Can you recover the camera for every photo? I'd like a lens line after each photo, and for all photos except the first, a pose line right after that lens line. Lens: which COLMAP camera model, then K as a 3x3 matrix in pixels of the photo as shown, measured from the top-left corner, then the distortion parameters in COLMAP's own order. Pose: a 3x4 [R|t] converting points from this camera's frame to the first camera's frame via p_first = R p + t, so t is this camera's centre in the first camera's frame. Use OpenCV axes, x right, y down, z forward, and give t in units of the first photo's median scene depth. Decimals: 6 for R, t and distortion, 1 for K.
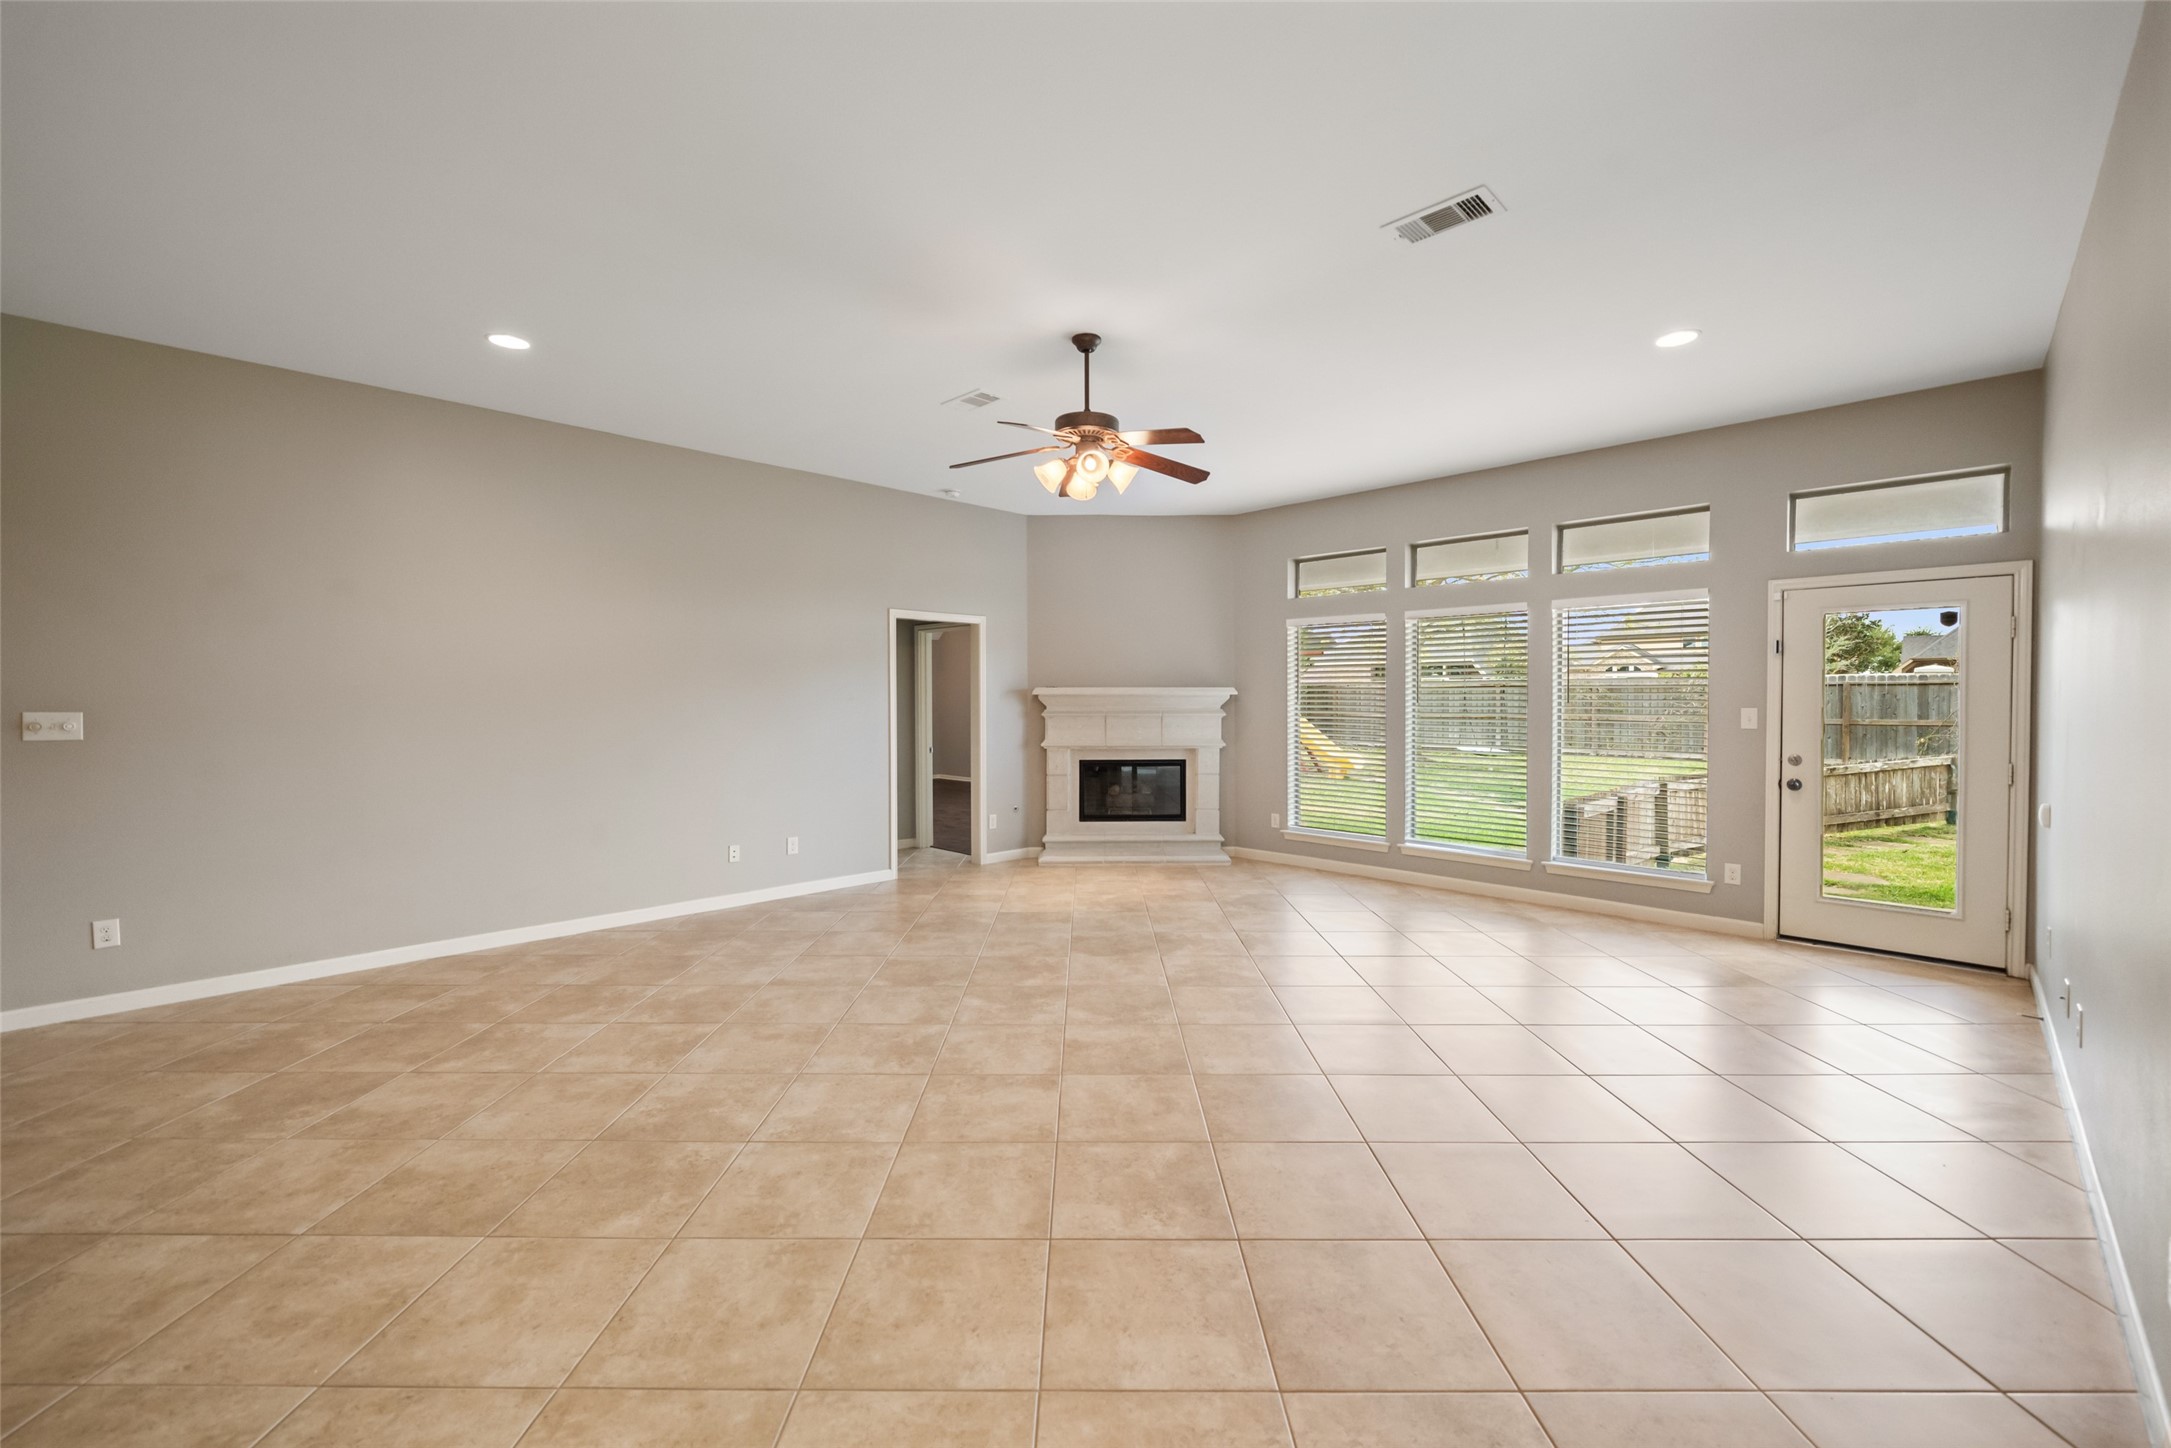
lens RADIAL K [[873.1, 0, 1083.3], [0, 873.1, 719.1], [0, 0, 1]] dist [-0.007166, 0.001012]
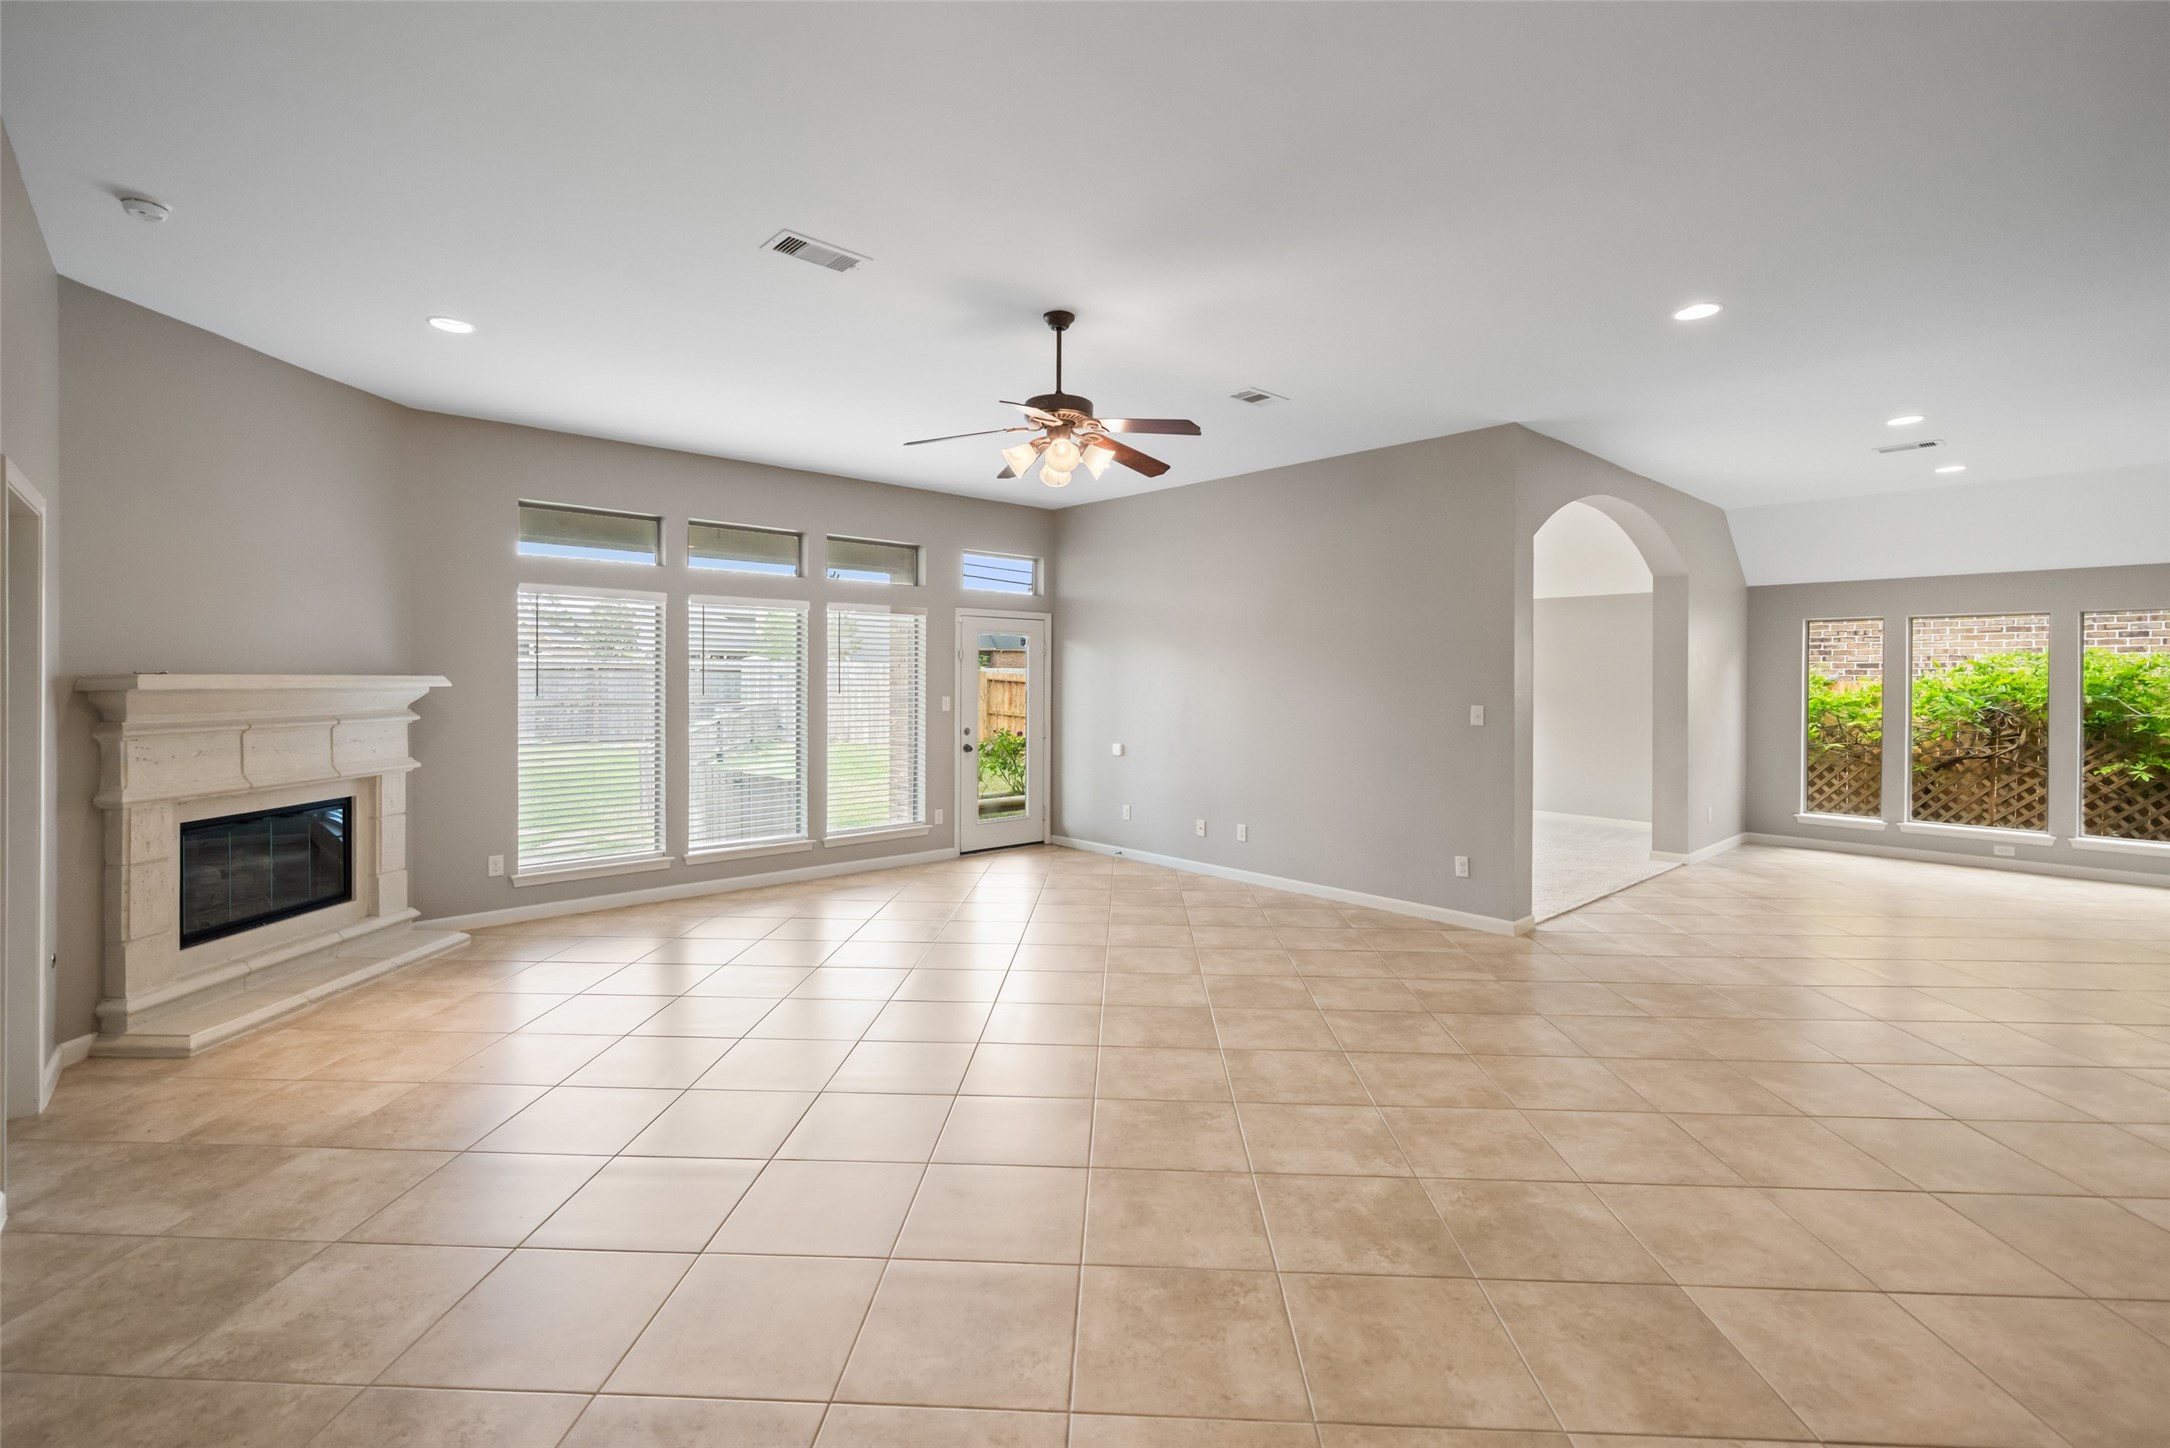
lens RADIAL K [[966.1, 0, 1085.7], [0, 966.1, 681.1], [0, 0, 1]] dist [-0.009421, 0.002349]
pose [[0.037703, -0.000899, 0.999289, -0.852412], [0.020924, 0.999781, 0.000110, -0.036409], [-0.999070, 0.020905, 0.037714, 0.772411]]
